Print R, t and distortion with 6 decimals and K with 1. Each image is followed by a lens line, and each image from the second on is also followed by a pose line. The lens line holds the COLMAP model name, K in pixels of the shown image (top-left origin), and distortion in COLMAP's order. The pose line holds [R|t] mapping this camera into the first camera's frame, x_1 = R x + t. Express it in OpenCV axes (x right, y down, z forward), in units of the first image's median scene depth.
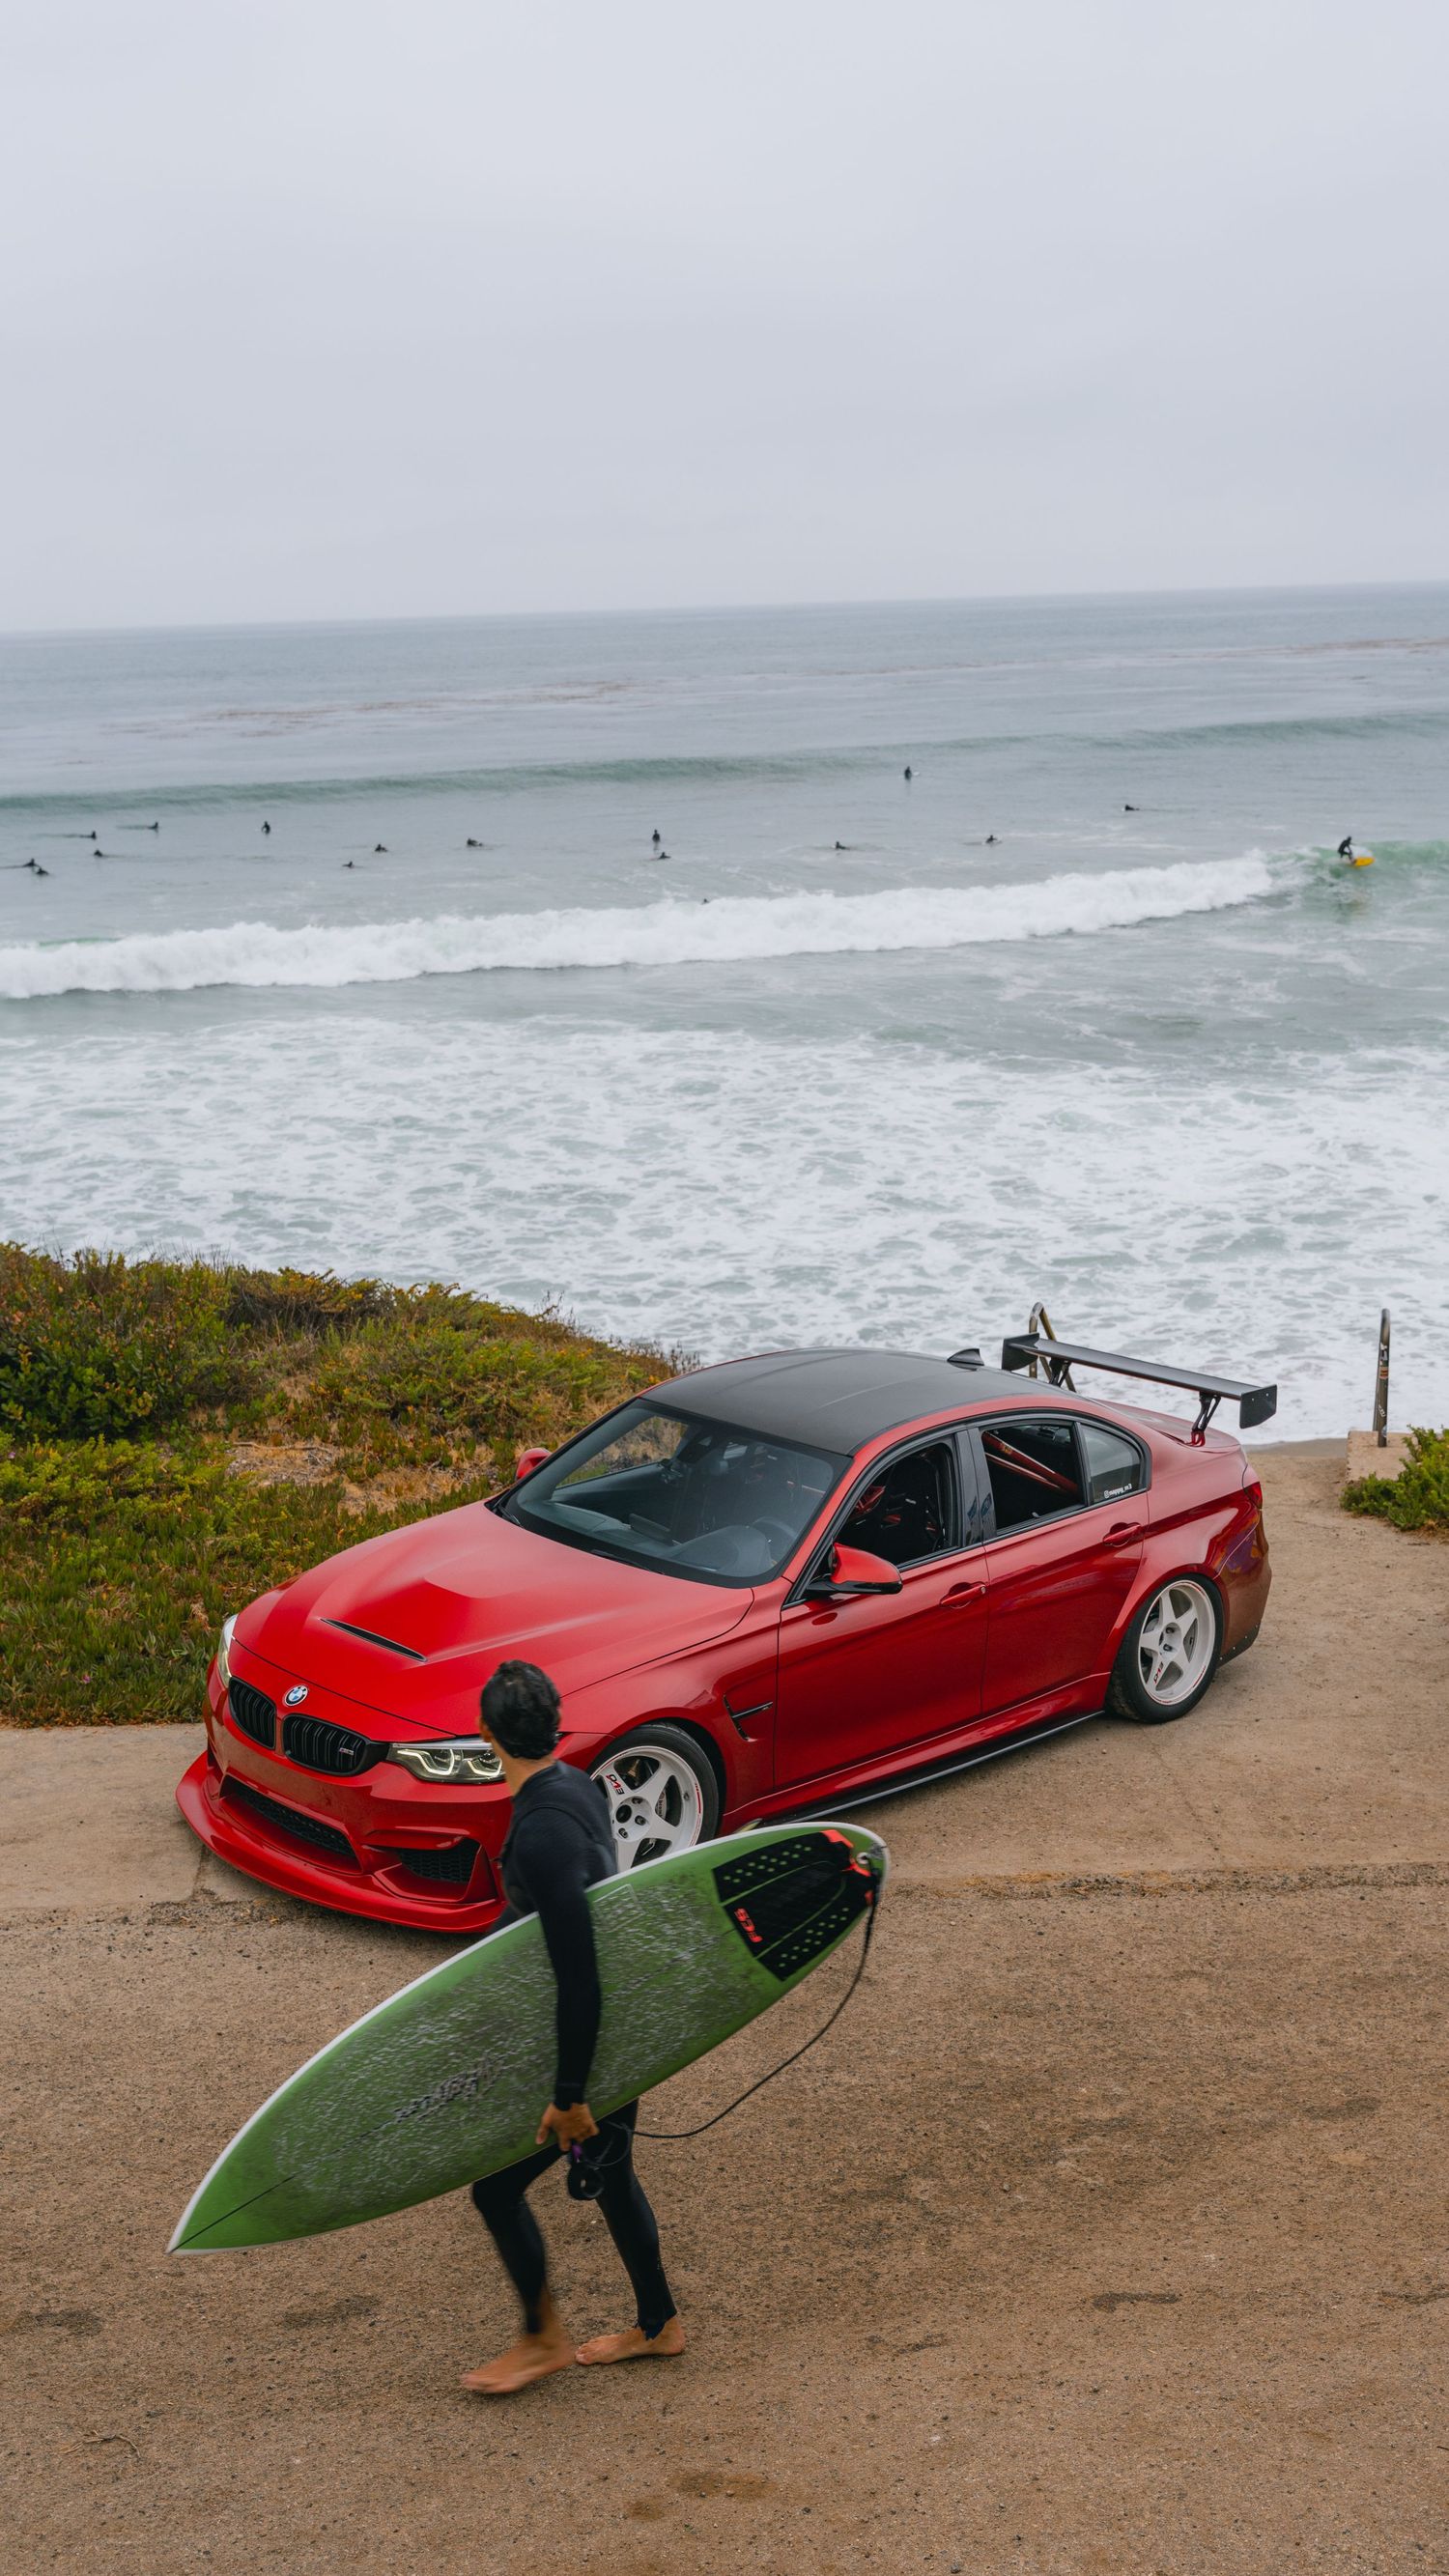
lens RADIAL K [[2635.3, 0, 724.5], [0, 2635.3, 1288.0], [0, 0, 1]] dist [-0.004472, -0.000893]
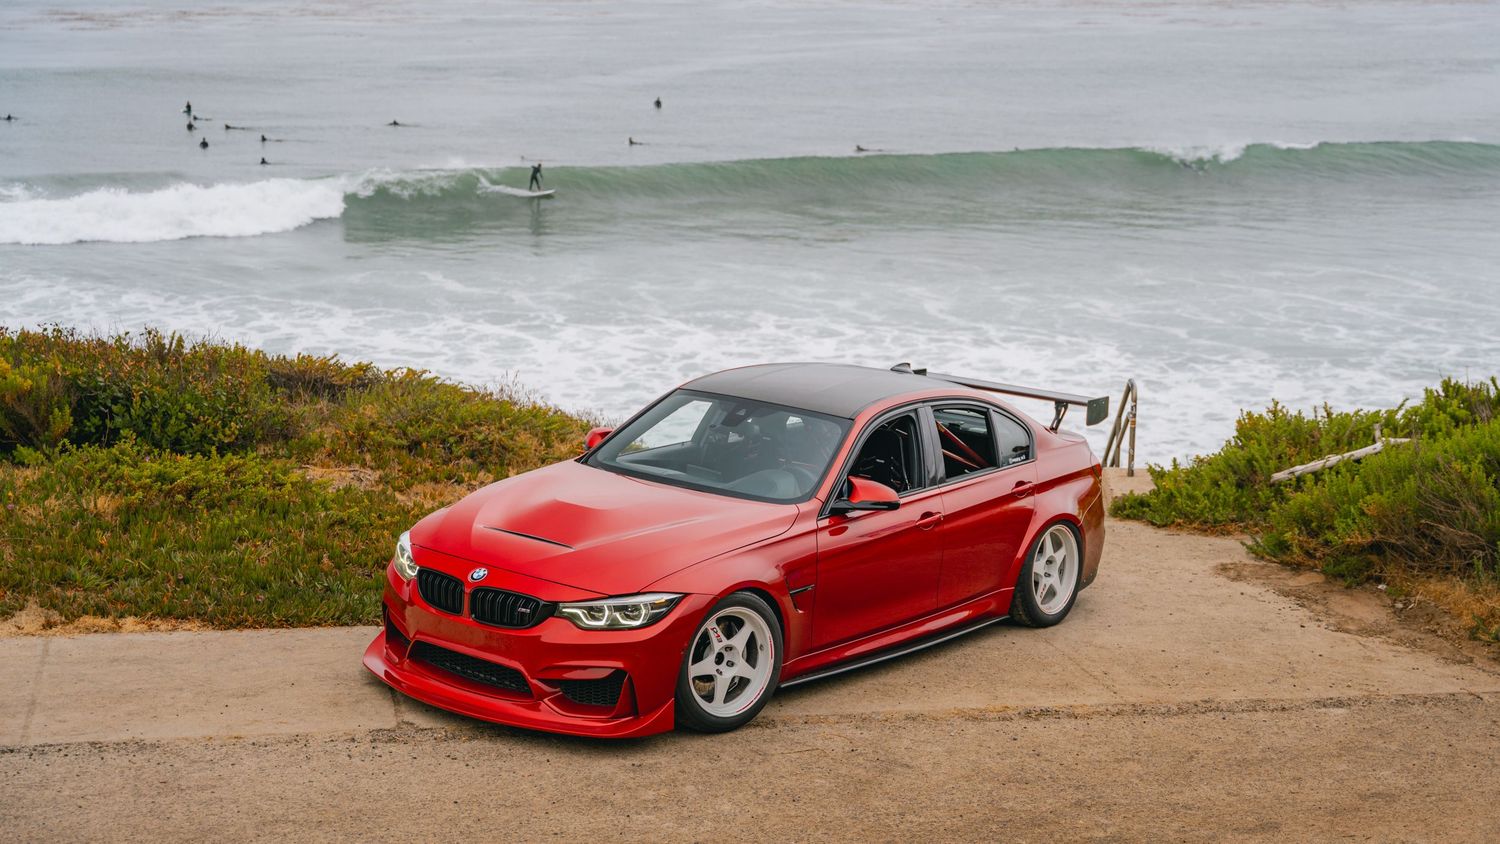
lens RADIAL K [[2036.5, 0, 750.0], [0, 2036.5, 422.0], [0, 0, 1]] dist [-0.015677, 0.019176]
pose [[0.990108, 0.006810, 0.140145, -0.158611], [-0.003273, 0.999671, -0.025451, 0.094556], [-0.140272, 0.024741, 0.989804, -0.055759]]
